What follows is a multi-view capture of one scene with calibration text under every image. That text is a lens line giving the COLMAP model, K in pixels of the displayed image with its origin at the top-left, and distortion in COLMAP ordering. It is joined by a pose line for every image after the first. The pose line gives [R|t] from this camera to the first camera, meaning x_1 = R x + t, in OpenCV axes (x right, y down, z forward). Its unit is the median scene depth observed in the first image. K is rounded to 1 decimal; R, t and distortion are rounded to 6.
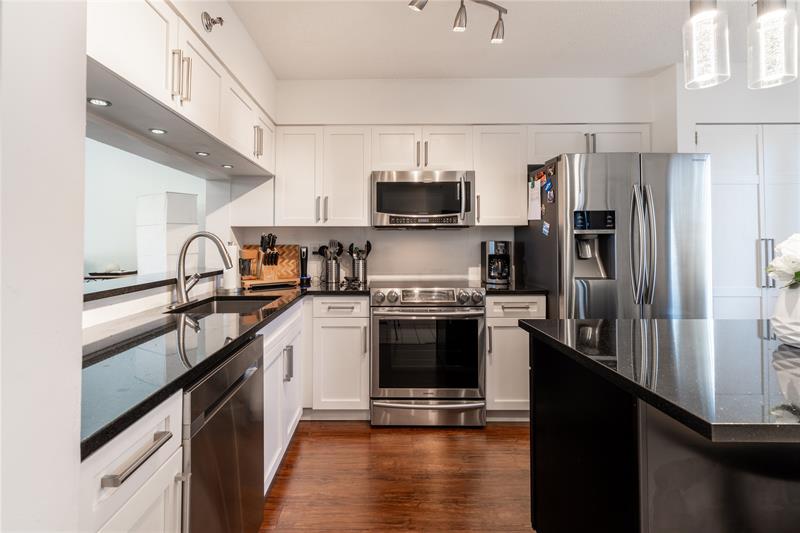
lens RADIAL K [[371.5, 0, 375.0], [0, 371.5, 234.4], [0, 0, 1]] dist [-0.001629, -0.000217]
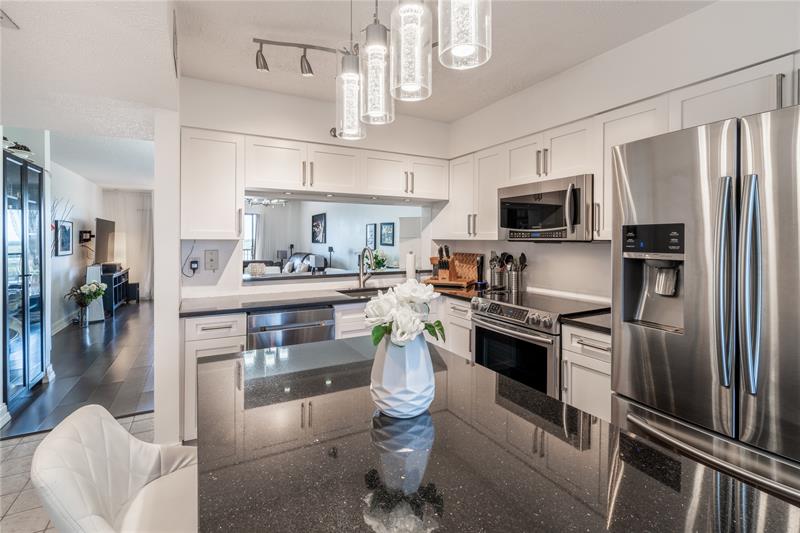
lens RADIAL K [[370.7, 0, 396.9], [0, 370.7, 247.5], [0, 0, 1]] dist [0.000010, 0.000192]
pose [[0.481254, 0.022954, -0.876281, 0.852936], [0.017463, 0.999208, 0.035765, -0.048479], [0.876407, -0.032515, 0.480472, 0.252147]]
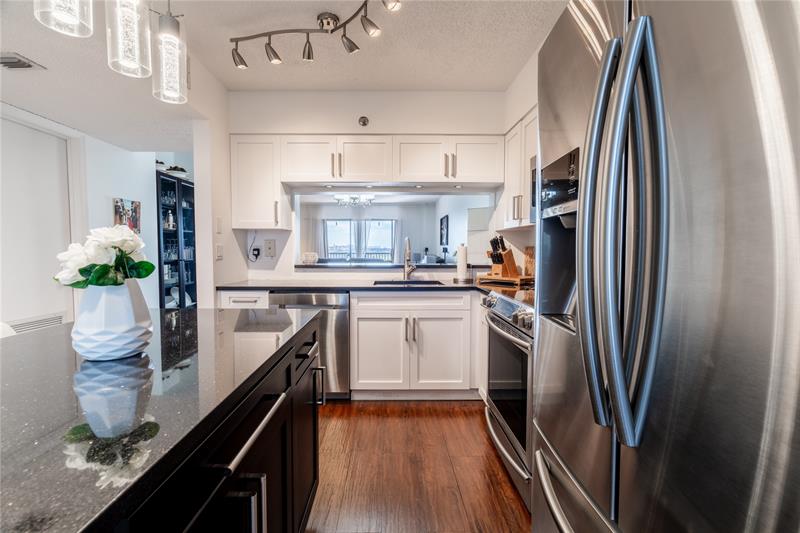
lens RADIAL K [[360.5, 0, 400.0], [0, 360.5, 266.5], [0, 0, 1]] dist [0.001624, 0.000416]
pose [[0.009610, 0.048968, -0.998754, 0.888510], [0.021735, 0.998554, 0.049167, 0.035358], [0.999718, -0.022181, 0.008532, 0.767548]]
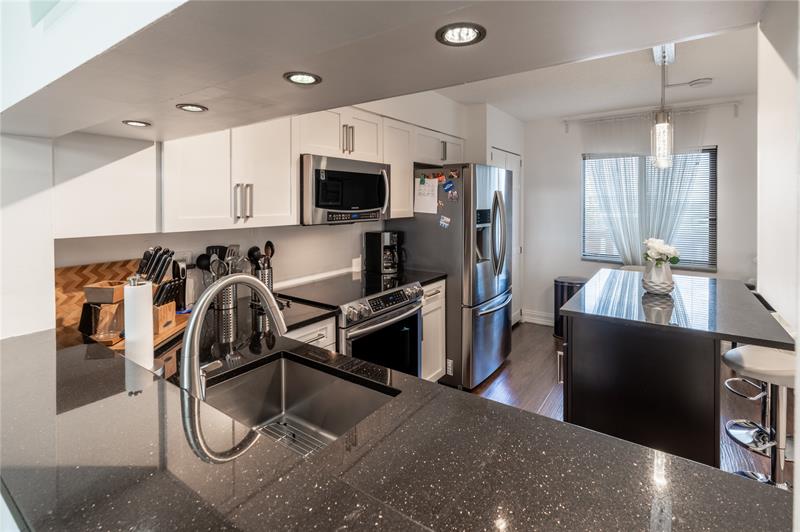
lens RADIAL K [[380.2, 0, 403.1], [0, 380.2, 209.8], [0, 0, 1]] dist [-0.000495, -0.000076]
pose [[0.567696, -0.017127, 0.823060, -0.596267], [-0.014689, 0.999414, 0.030929, -0.088686], [-0.823107, -0.029648, 0.567111, 0.425651]]
